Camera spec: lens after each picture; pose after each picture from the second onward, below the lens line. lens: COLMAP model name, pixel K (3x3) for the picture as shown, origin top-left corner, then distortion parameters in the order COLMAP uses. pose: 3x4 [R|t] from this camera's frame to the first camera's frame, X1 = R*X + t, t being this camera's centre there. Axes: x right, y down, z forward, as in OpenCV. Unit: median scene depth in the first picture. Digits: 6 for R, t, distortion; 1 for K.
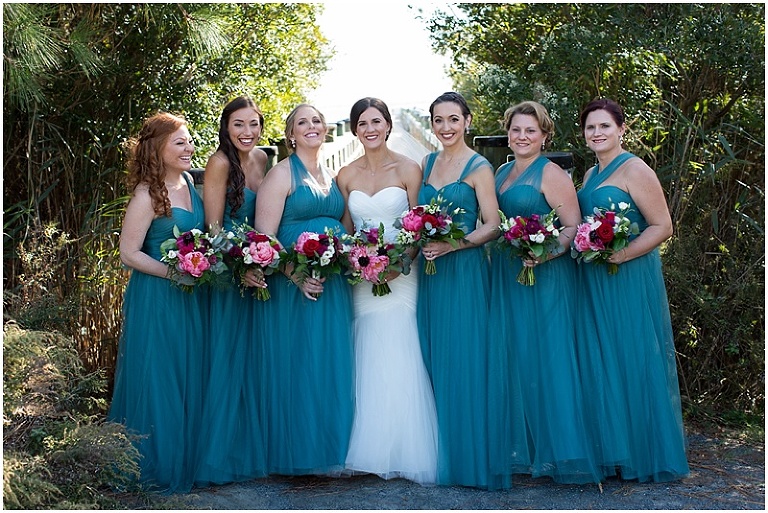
lens RADIAL K [[1320.5, 0, 384.0], [0, 1320.5, 256.5], [0, 0, 1]] dist [-0.000960, -0.018271]
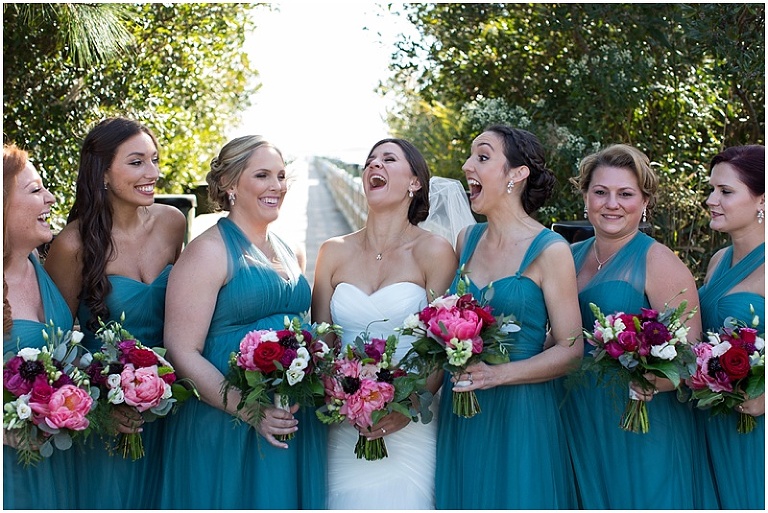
lens RADIAL K [[1127.8, 0, 384.0], [0, 1127.8, 256.5], [0, 0, 1]] dist [-0.002438, -0.026303]
pose [[0.994988, 0.027287, 0.096196, -0.038707], [-0.024909, 0.999356, -0.025829, -0.039545], [-0.096839, 0.023303, 0.995027, 0.390806]]
